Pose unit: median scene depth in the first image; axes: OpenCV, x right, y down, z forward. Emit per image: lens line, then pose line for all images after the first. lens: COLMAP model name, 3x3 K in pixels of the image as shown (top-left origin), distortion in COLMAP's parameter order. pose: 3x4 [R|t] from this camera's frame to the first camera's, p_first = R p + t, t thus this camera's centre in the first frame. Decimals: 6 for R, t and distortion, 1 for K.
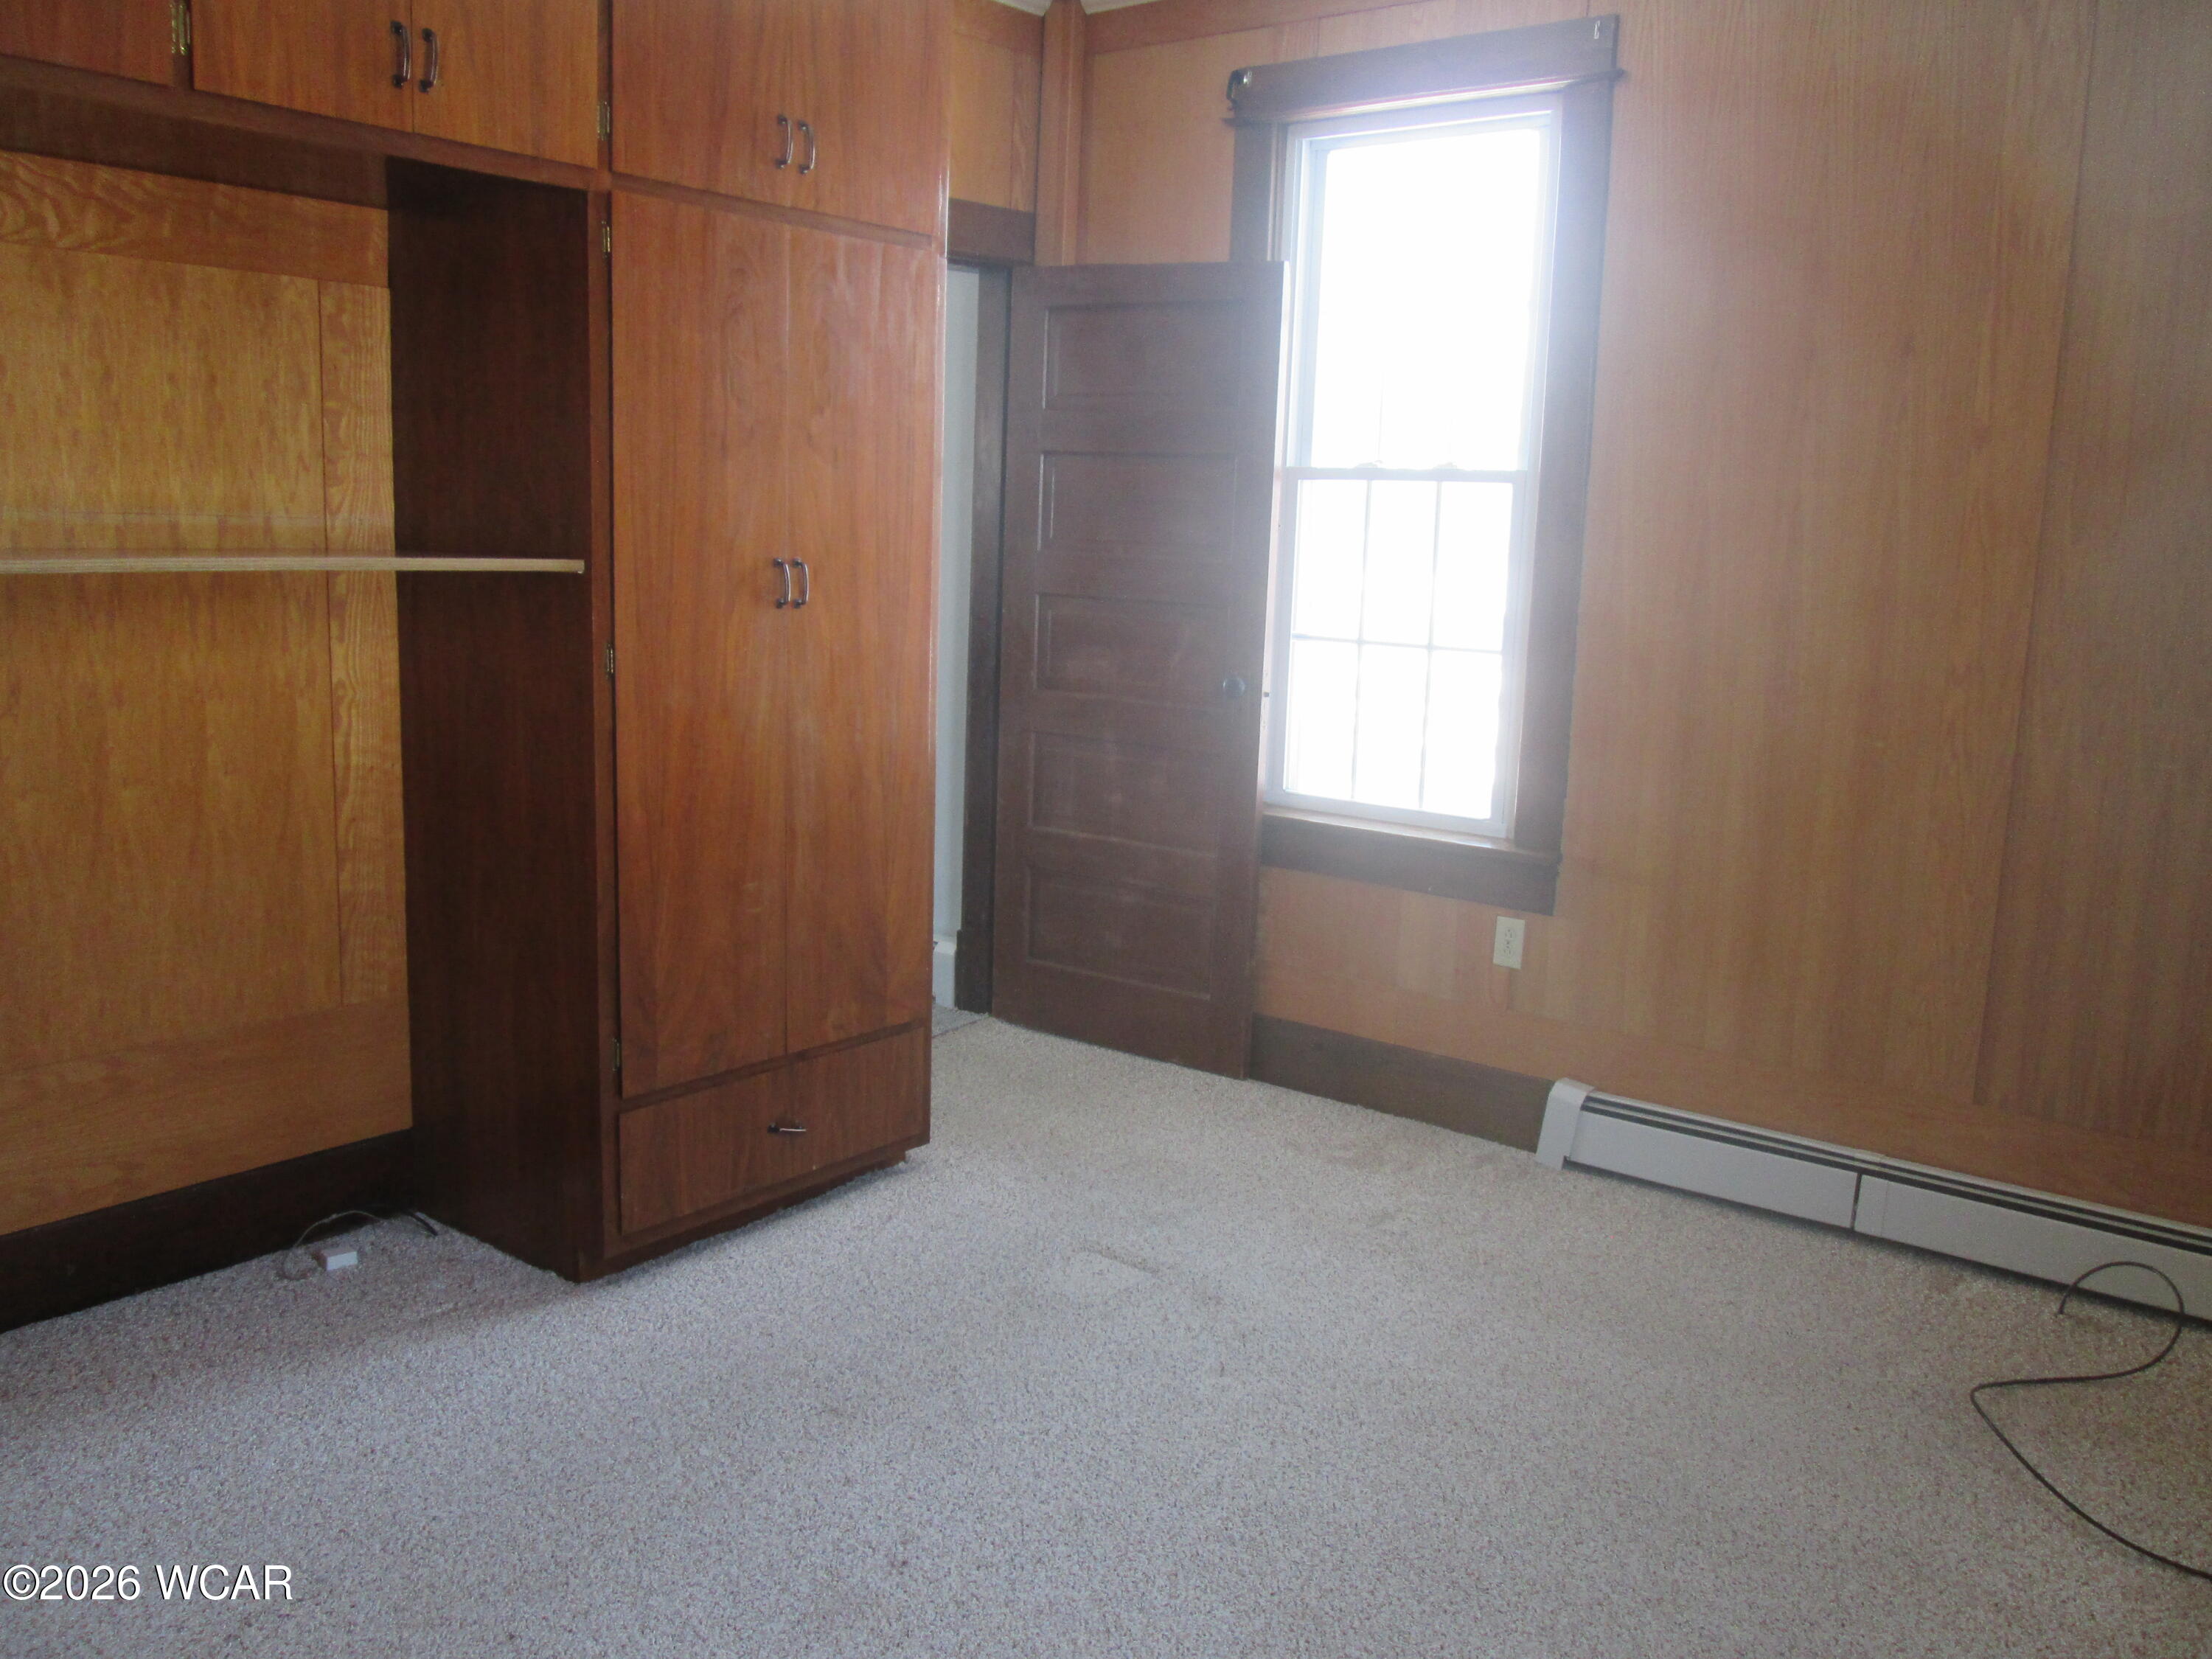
lens RADIAL K [[1833.7, 0, 1106.0], [0, 1833.7, 829.5], [0, 0, 1]] dist [-0.059197, 0.042331]
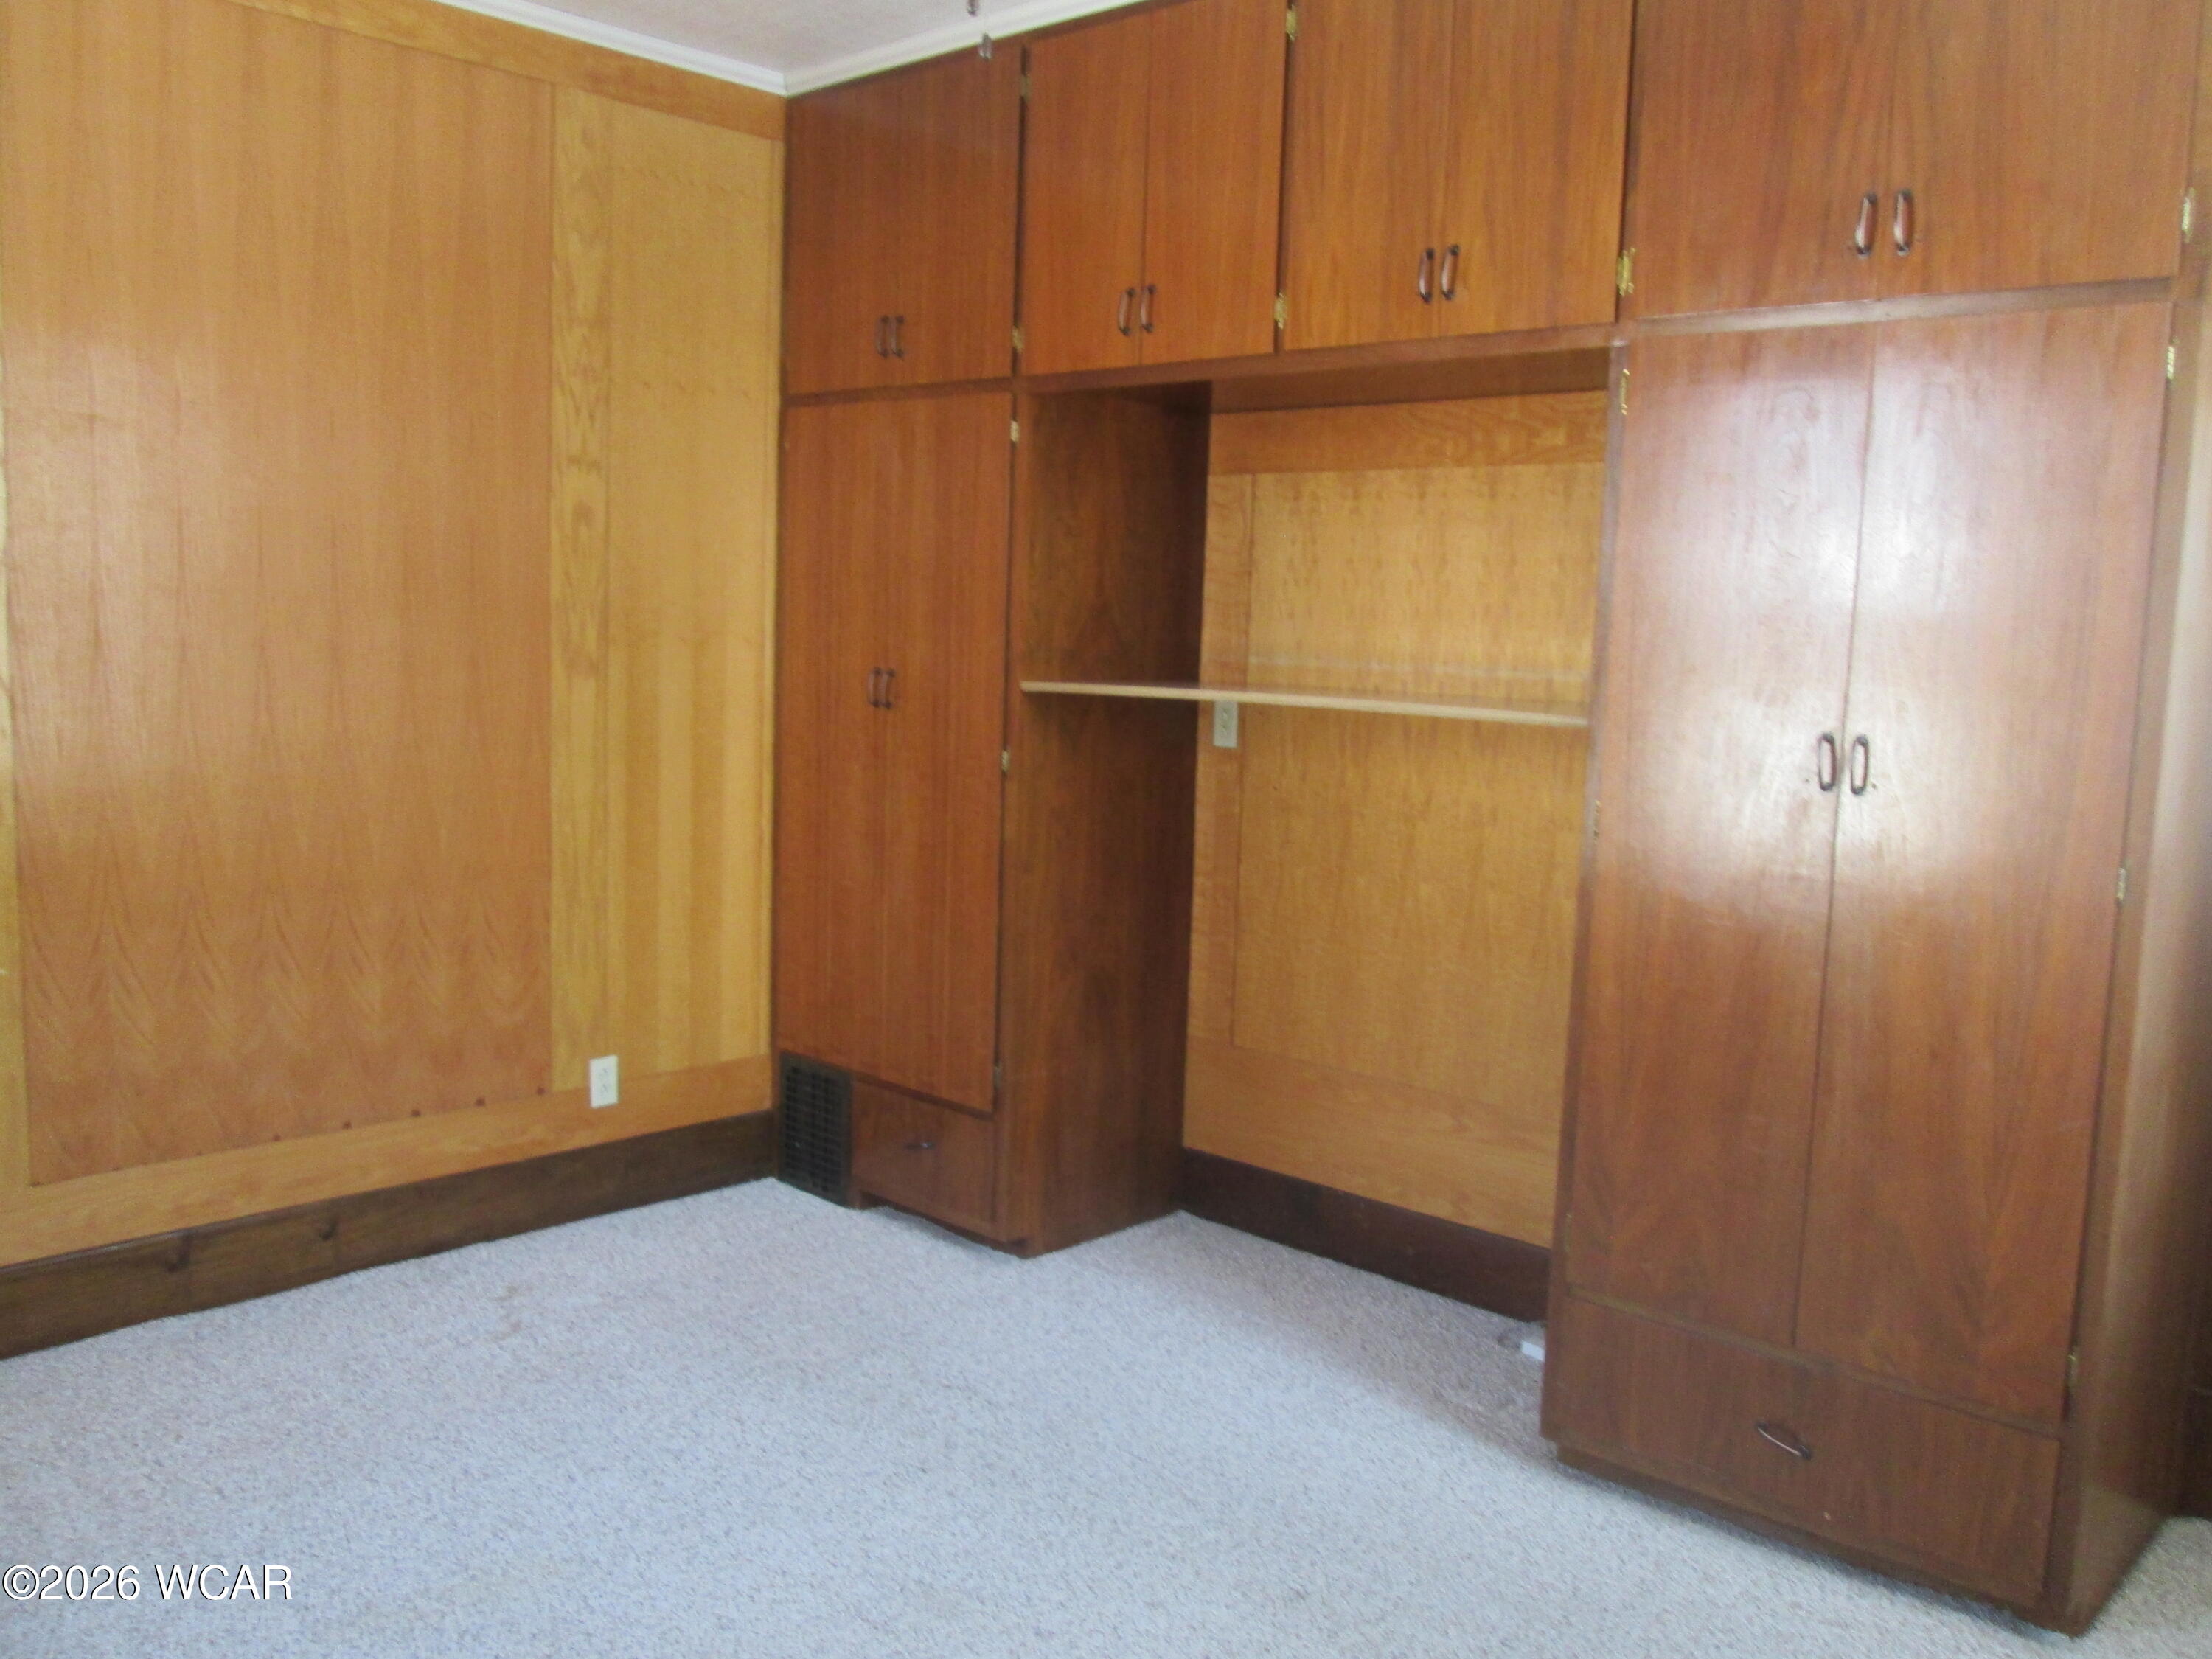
lens RADIAL K [[1808.5, 0, 1106.0], [0, 1808.5, 829.5], [0, 0, 1]] dist [-0.012626, -0.090041]
pose [[-0.094682, 0.077921, -0.992453, 0.715533], [-0.205399, 0.973952, 0.096064, -0.130055], [0.974088, 0.212944, -0.076211, 0.843297]]
